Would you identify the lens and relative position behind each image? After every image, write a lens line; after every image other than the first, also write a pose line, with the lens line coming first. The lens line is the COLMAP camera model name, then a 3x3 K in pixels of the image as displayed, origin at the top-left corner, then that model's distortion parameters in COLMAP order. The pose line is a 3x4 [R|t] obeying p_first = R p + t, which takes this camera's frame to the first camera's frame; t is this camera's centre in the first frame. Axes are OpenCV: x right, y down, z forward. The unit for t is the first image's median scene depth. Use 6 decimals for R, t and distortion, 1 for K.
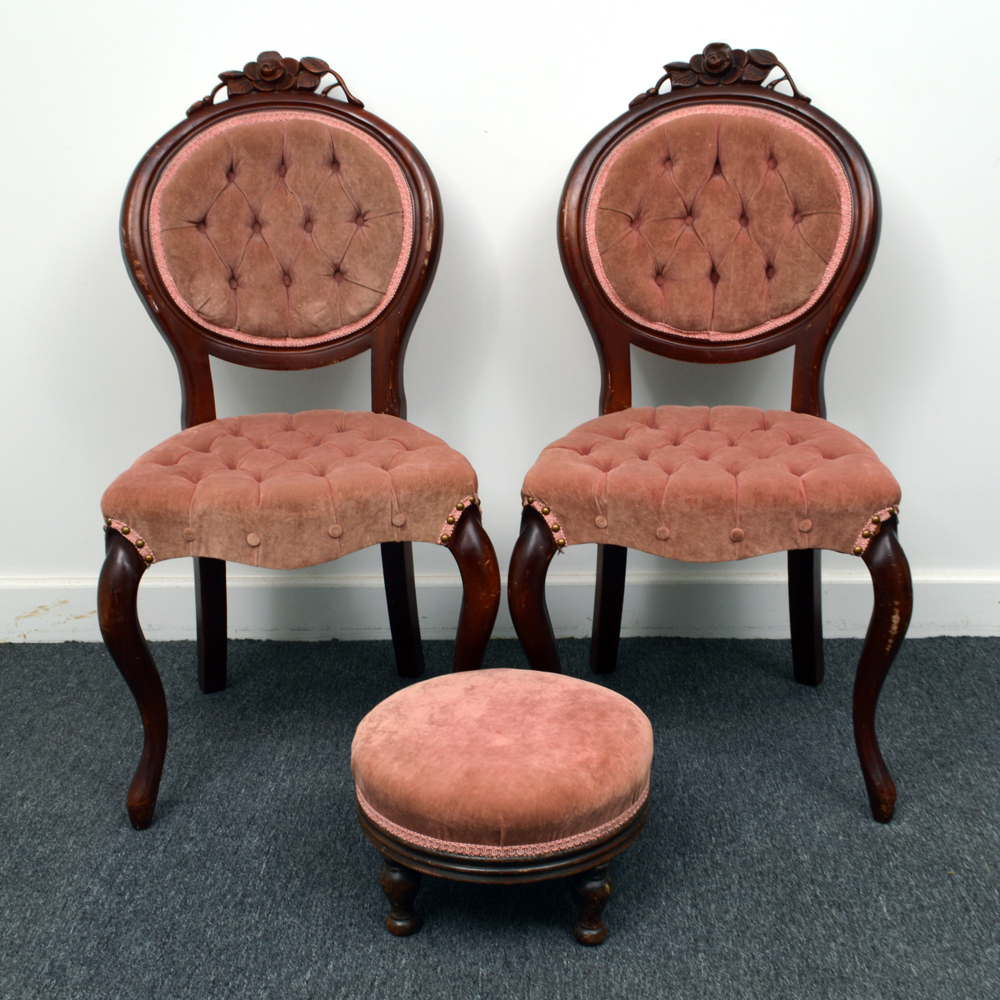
lens RADIAL K [[1361.6, 0, 505.3], [0, 1361.6, 499.1], [0, 0, 1]] dist [-0.019457, 0.000000]
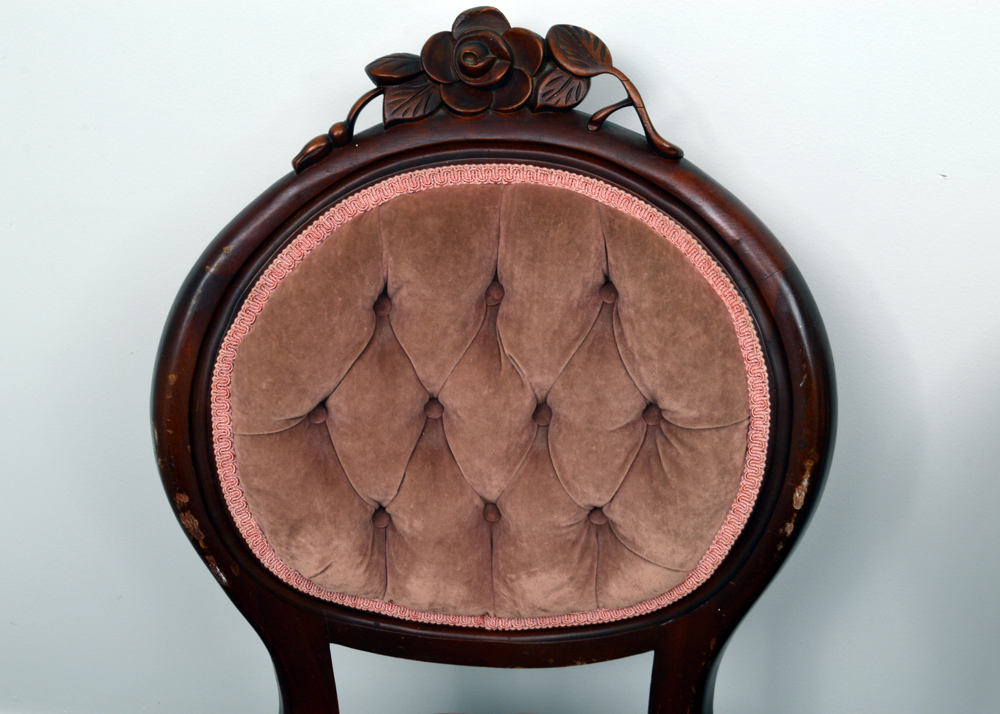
lens RADIAL K [[1458.7, 0, 499.6], [0, 1458.7, 361.4], [0, 0, 1]] dist [-0.016265, 0.000000]
pose [[0.981394, 0.099863, -0.163991, -0.079445], [-0.053944, 0.963106, 0.263662, -0.353820], [0.184271, -0.249909, 0.950573, 0.530257]]
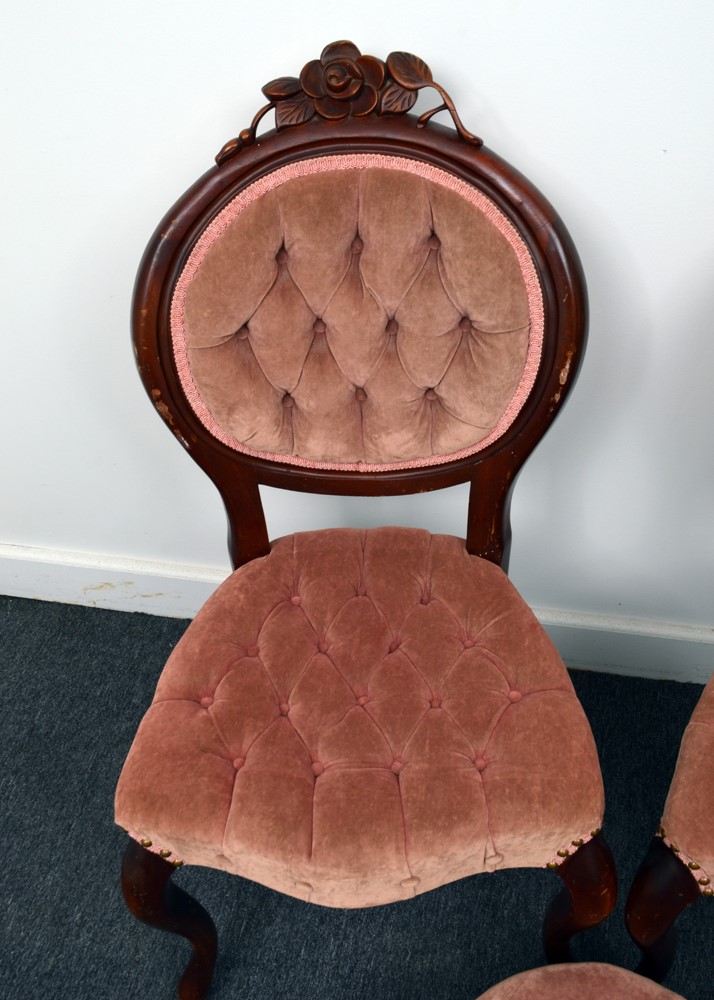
lens RADIAL K [[1056.7, 0, 360.0], [0, 1056.7, 503.0], [0, 0, 1]] dist [-0.026347, 0.000000]
pose [[0.983447, 0.094731, -0.154463, -0.069219], [-0.016489, 0.895703, 0.444346, -0.364914], [0.180446, -0.434444, 0.882438, 0.483569]]
